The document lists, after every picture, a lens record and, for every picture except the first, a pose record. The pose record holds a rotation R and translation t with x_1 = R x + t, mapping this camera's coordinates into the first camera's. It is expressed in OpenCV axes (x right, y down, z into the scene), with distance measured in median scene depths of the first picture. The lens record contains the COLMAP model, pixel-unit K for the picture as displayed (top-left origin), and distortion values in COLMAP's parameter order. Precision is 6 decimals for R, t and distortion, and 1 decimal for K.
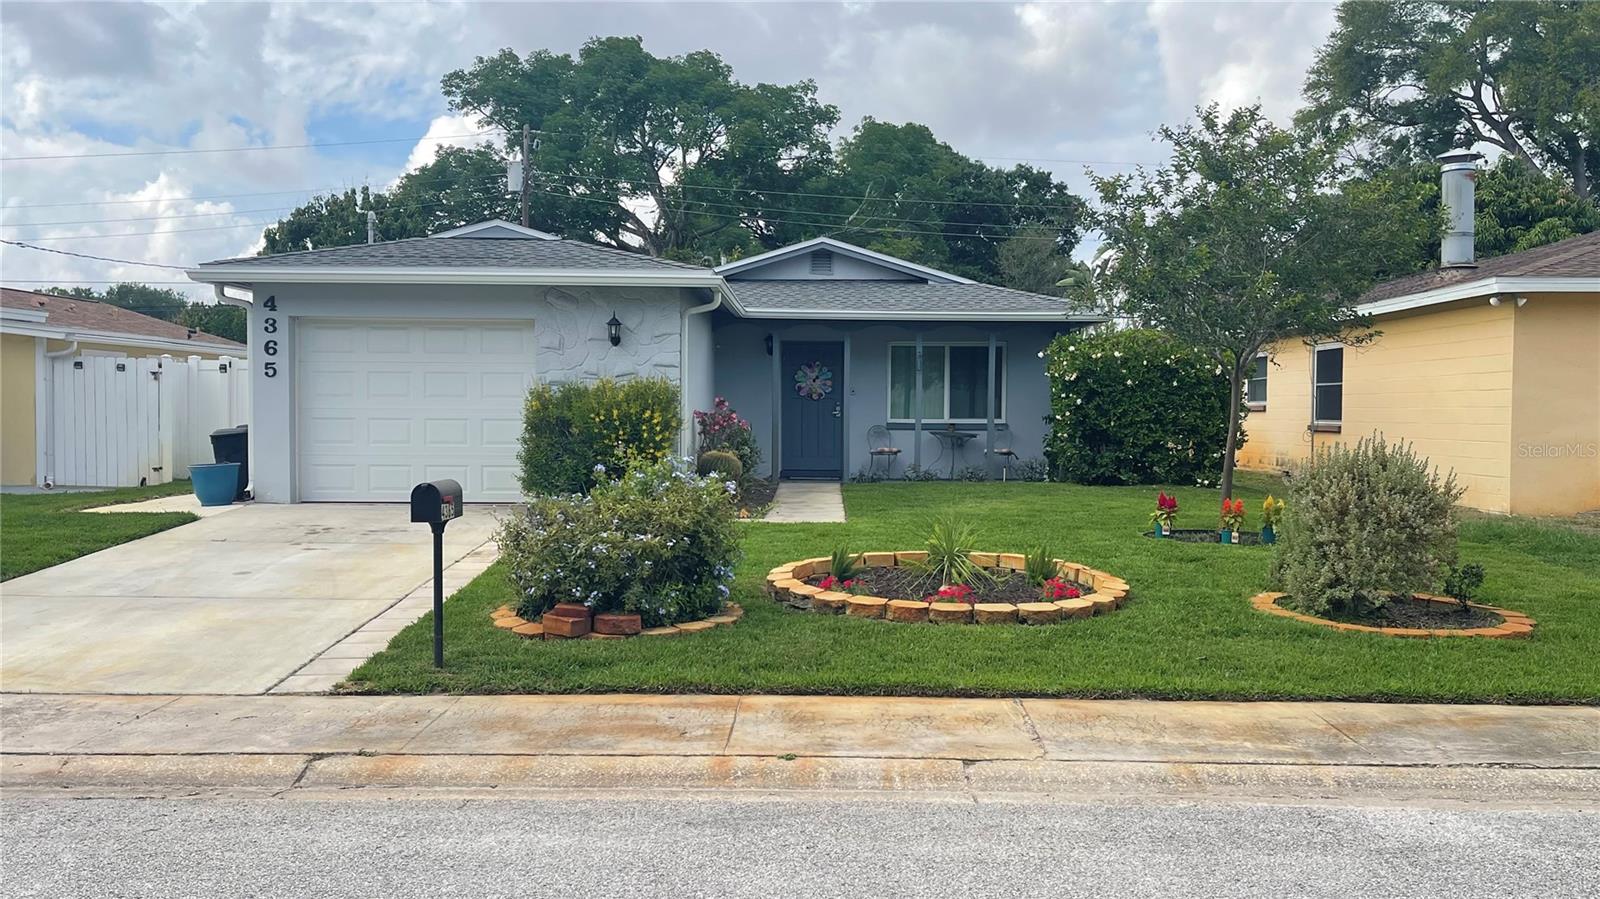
lens RADIAL K [[1427.6, 0, 800.0], [0, 1427.6, 449.5], [0, 0, 1]] dist [0.094178, -0.284736]
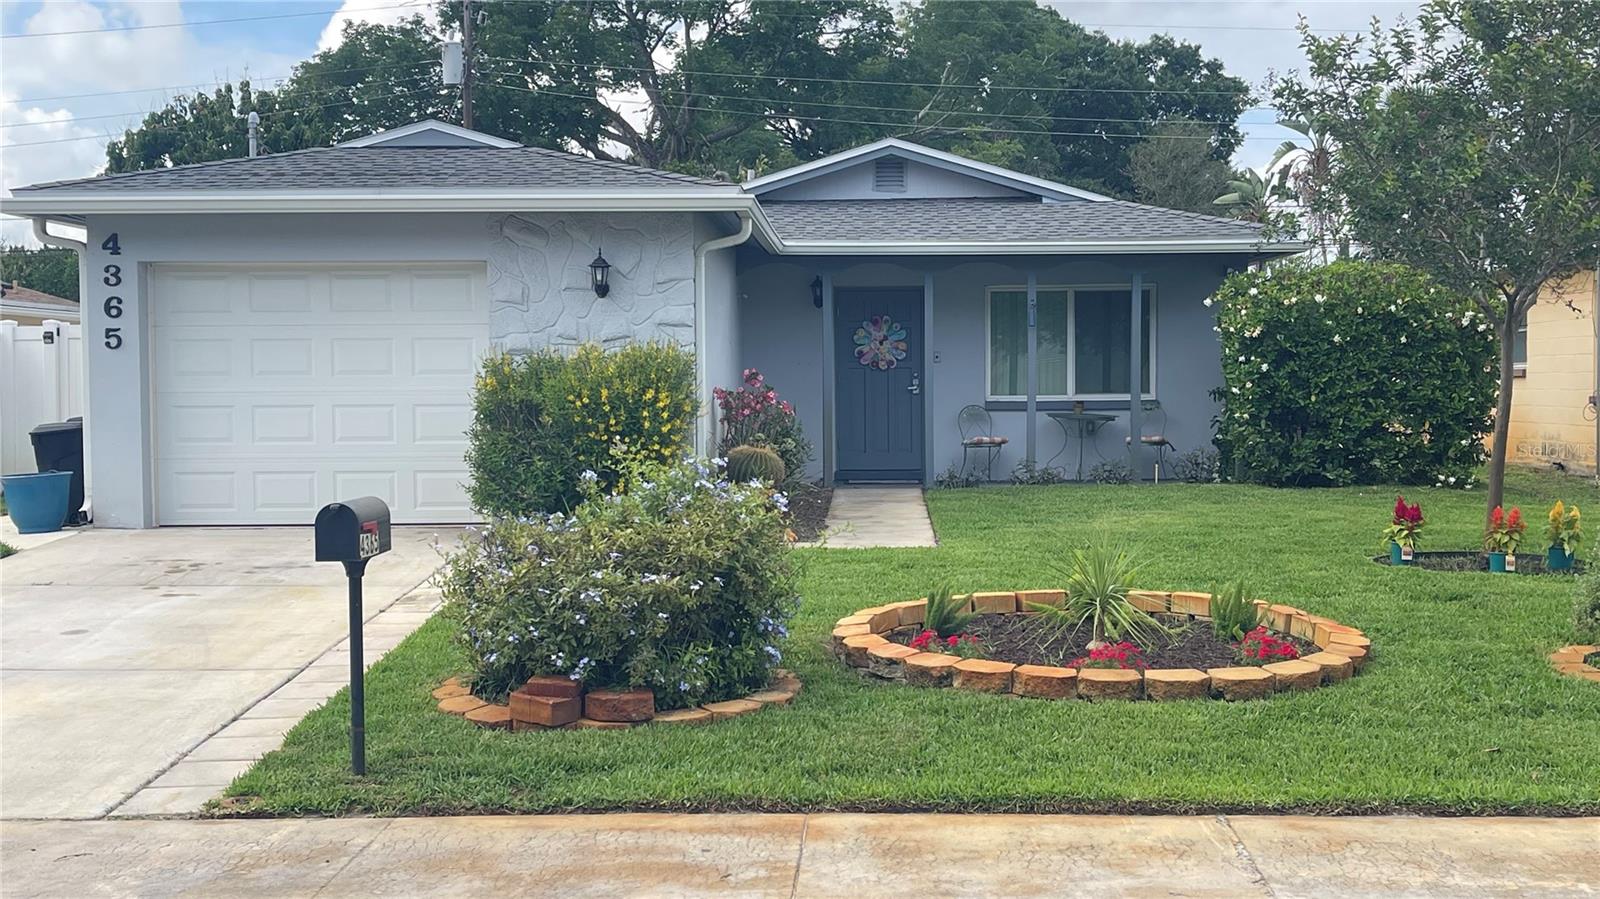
lens RADIAL K [[1966.8, 0, 800.0], [0, 1966.8, 449.5], [0, 0, 1]] dist [0.056046, -0.074339]
pose [[0.999644, -0.013100, -0.023259, -0.011692], [0.013235, 0.999896, 0.005680, -0.002462], [0.023182, -0.005986, 0.999713, 0.043702]]
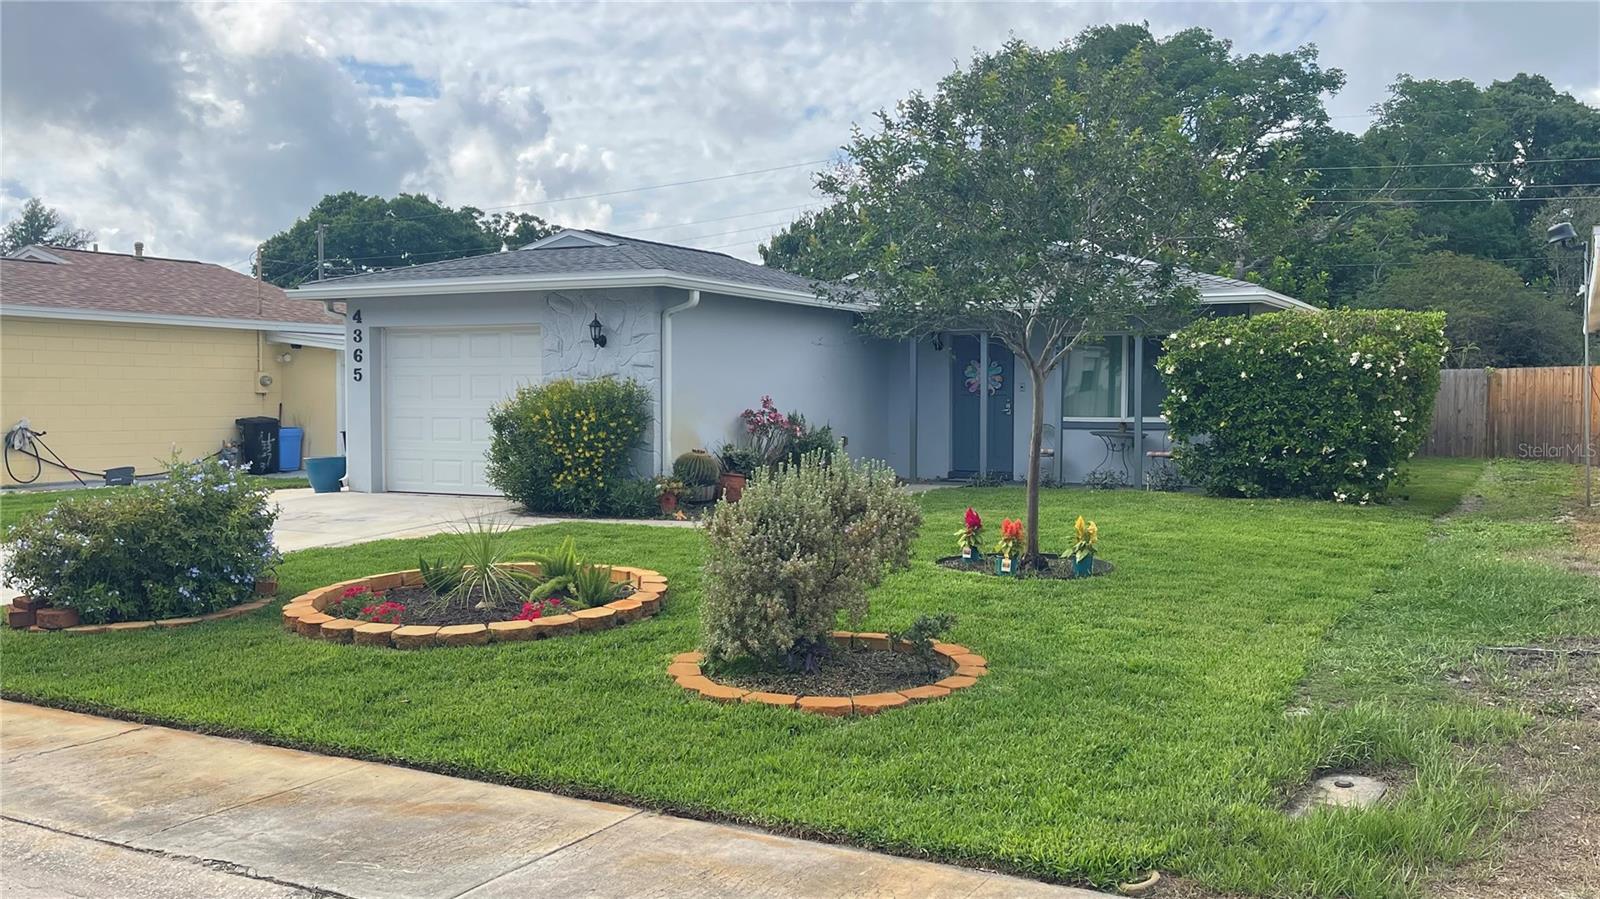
lens RADIAL K [[1396.9, 0, 800.0], [0, 1396.9, 449.5], [0, 0, 1]] dist [0.004651, 0.003084]
pose [[0.881568, 0.013172, -0.471873, 0.479750], [-0.010445, 0.999910, 0.008399, -0.009443], [0.471941, -0.002475, 0.881627, 0.195445]]
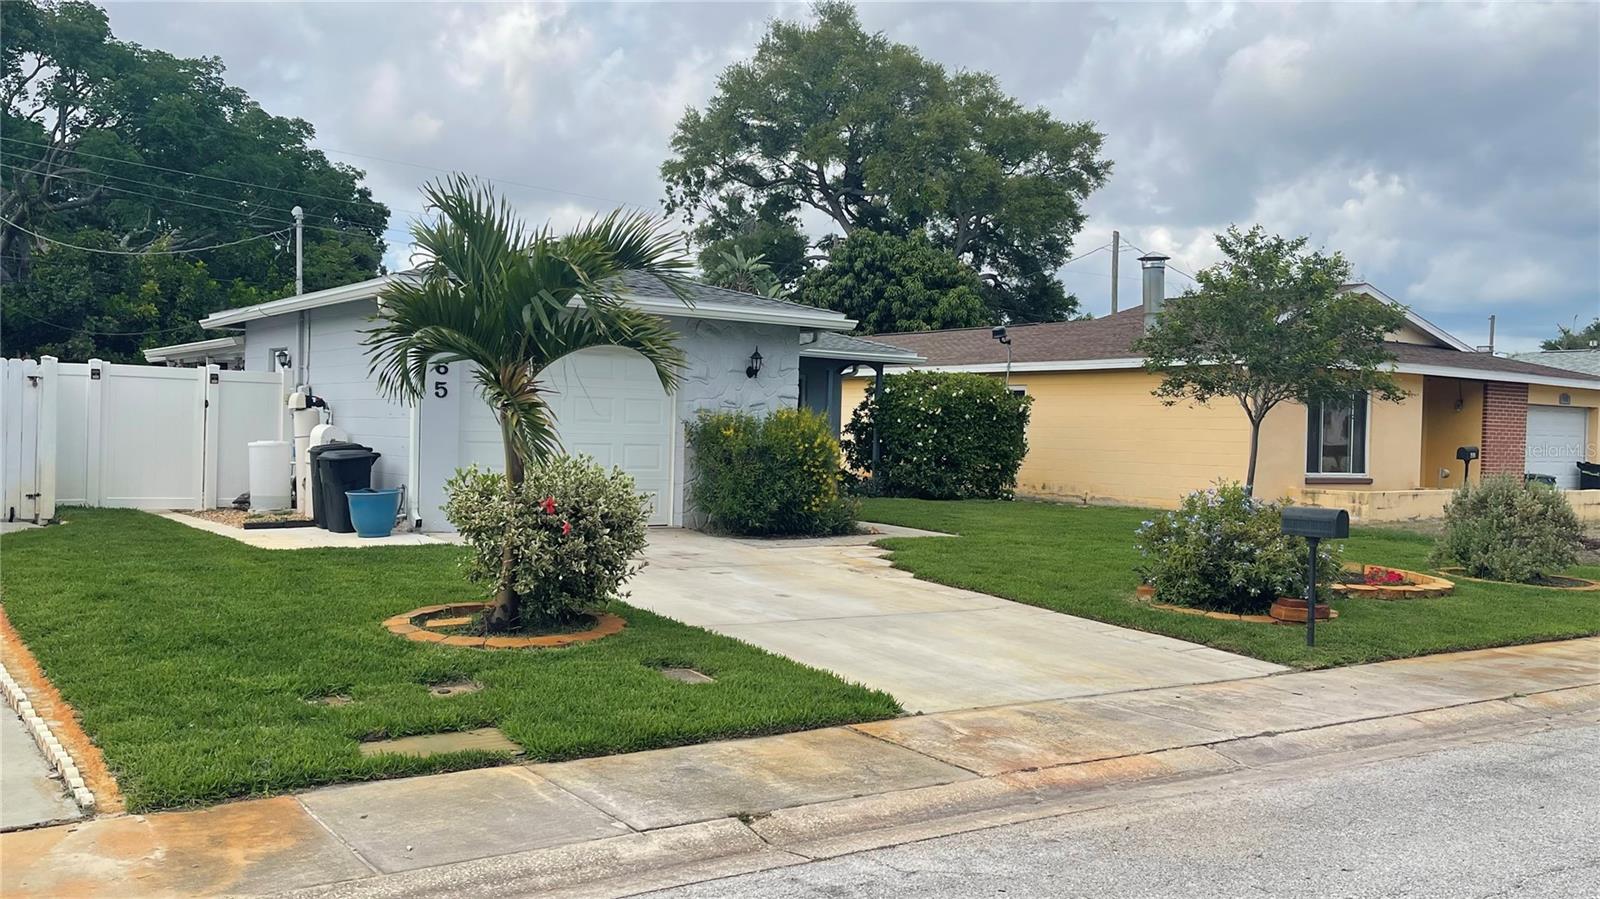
lens RADIAL K [[1427.6, 0, 800.0], [0, 1427.6, 449.5], [0, 0, 1]] dist [0.094178, -0.284736]
pose [[0.810081, 0.007182, 0.586274, -0.749388], [-0.003382, 0.999966, -0.007578, -0.010681], [-0.586308, 0.004156, 0.810077, 0.113217]]
